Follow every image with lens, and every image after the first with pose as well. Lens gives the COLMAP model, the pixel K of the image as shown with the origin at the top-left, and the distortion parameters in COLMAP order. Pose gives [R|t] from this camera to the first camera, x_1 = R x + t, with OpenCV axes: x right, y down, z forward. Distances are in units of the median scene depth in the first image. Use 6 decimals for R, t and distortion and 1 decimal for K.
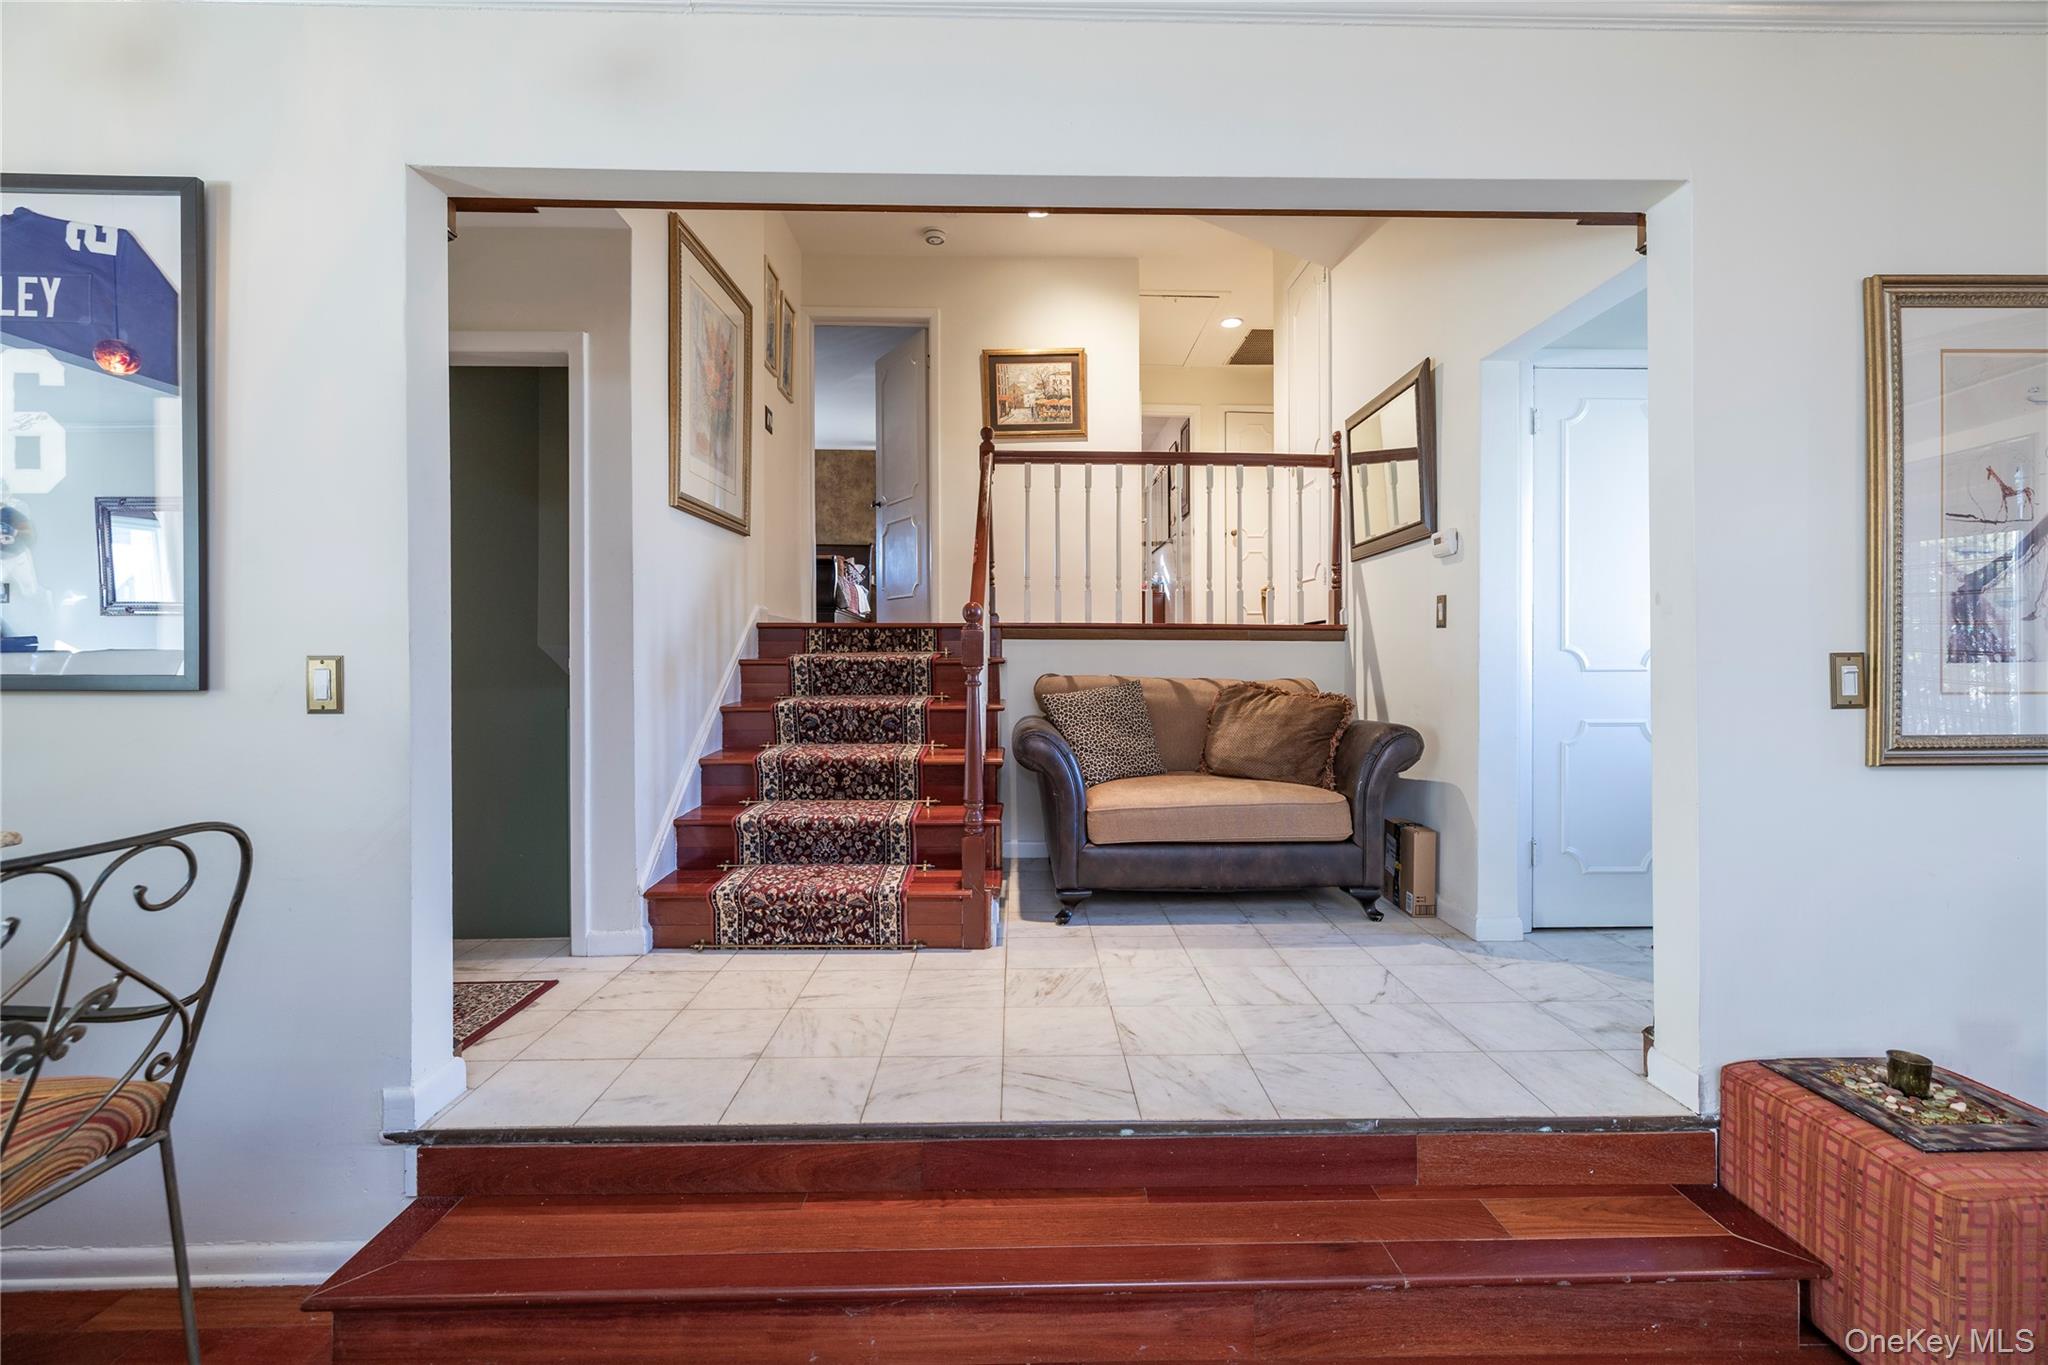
lens RADIAL K [[857.9, 0, 1042.7], [0, 857.9, 663.8], [0, 0, 1]] dist [-0.003868, -0.000986]
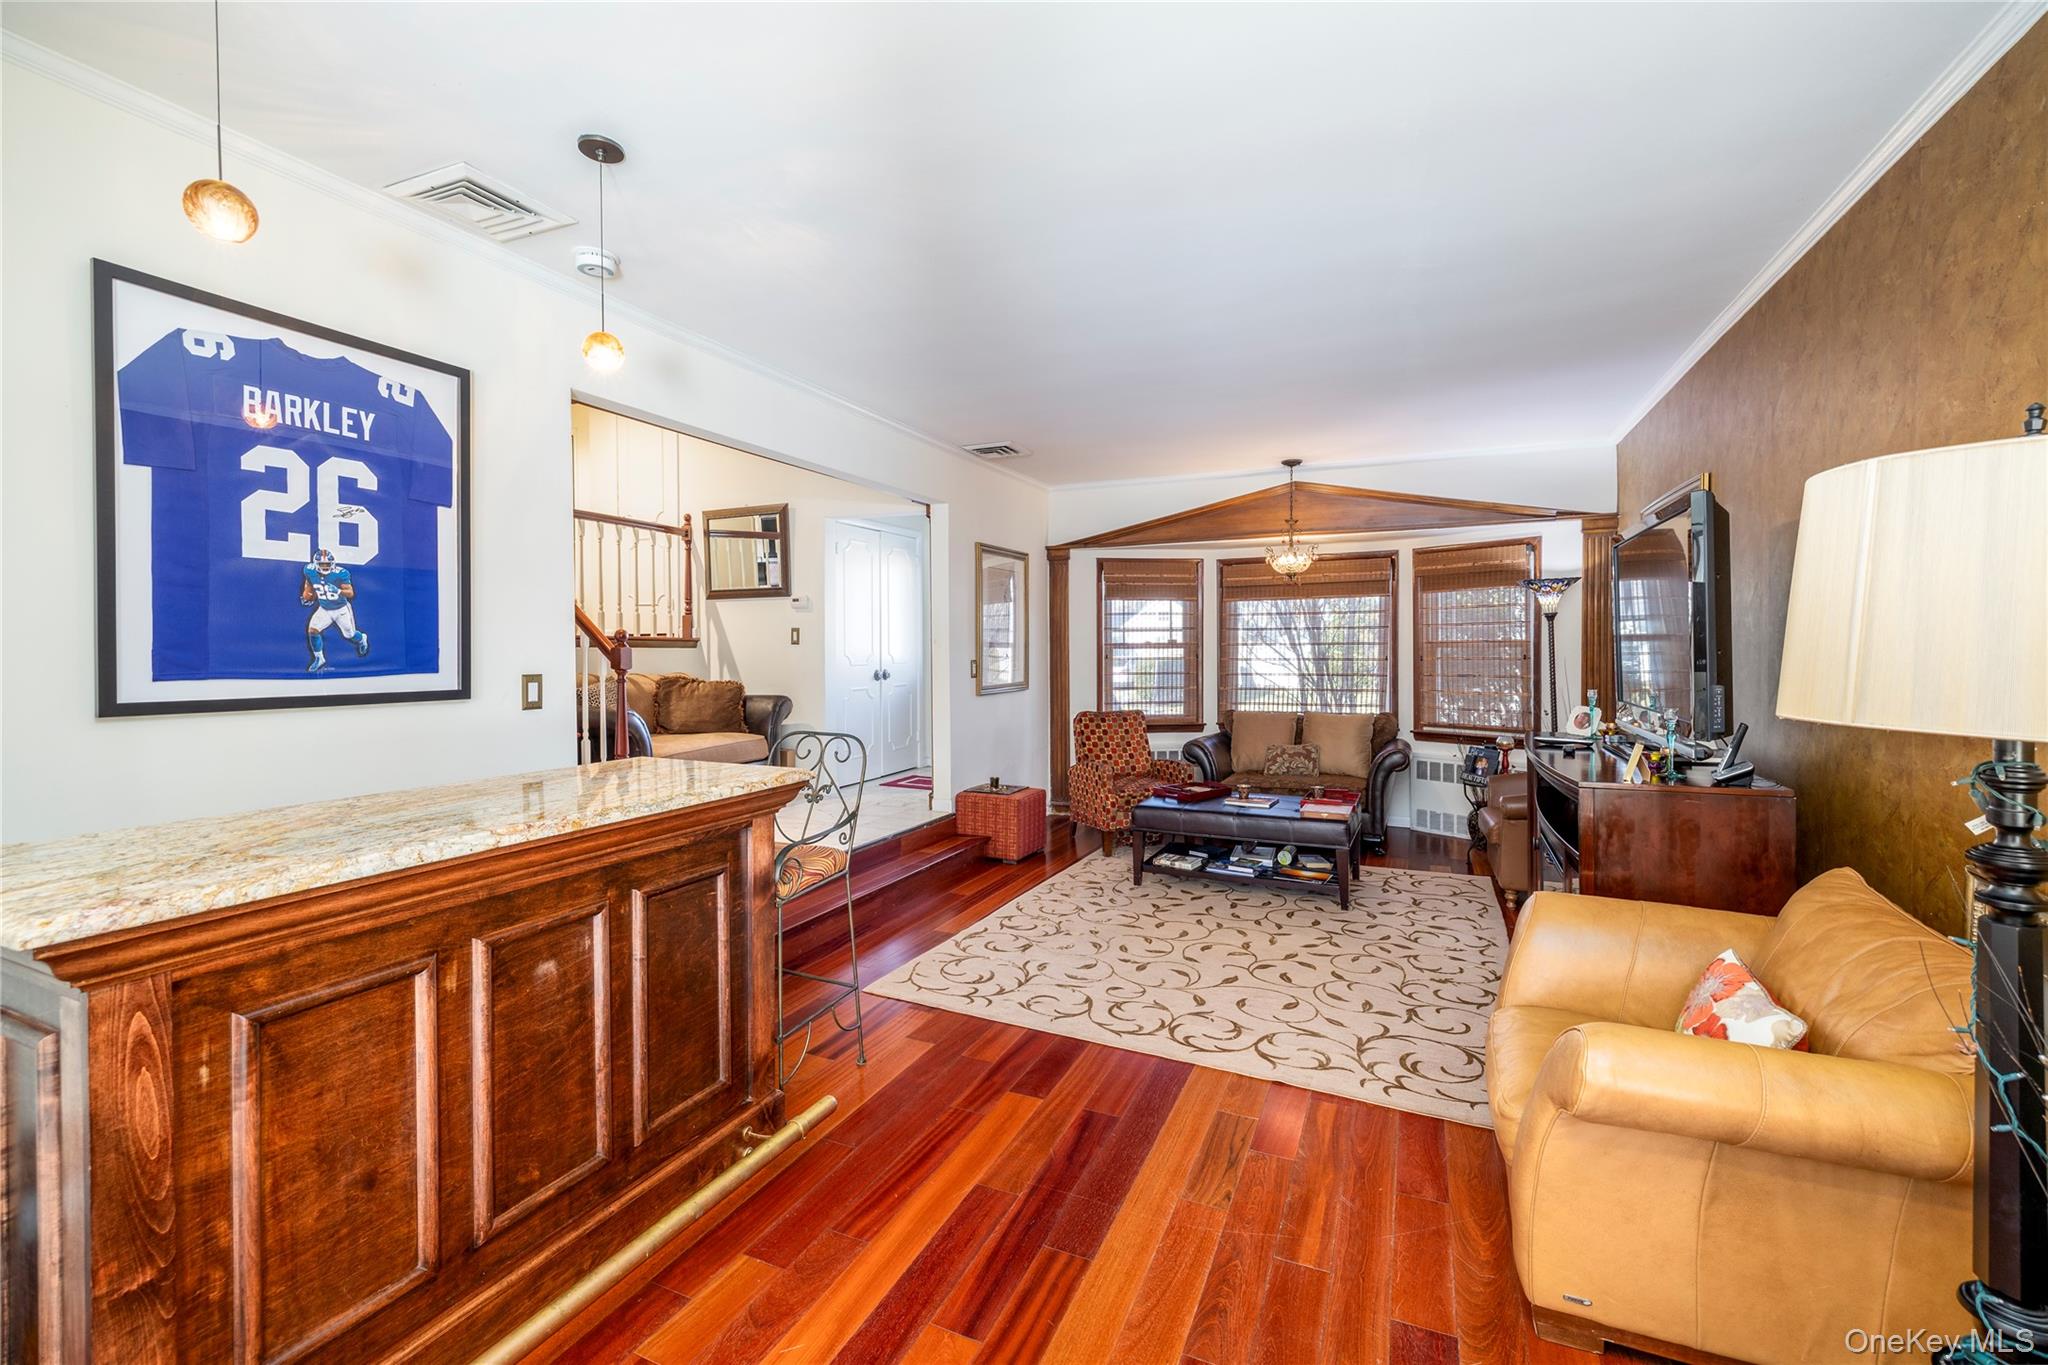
lens RADIAL K [[857.9, 0, 1021.3], [0, 857.9, 664.7], [0, 0, 1]] dist [-0.003868, -0.000986]
pose [[0.444312, -0.018307, 0.895685, -1.955869], [0.003547, 0.999819, 0.018675, -0.057025], [-0.895865, -0.005120, 0.444297, -0.606366]]
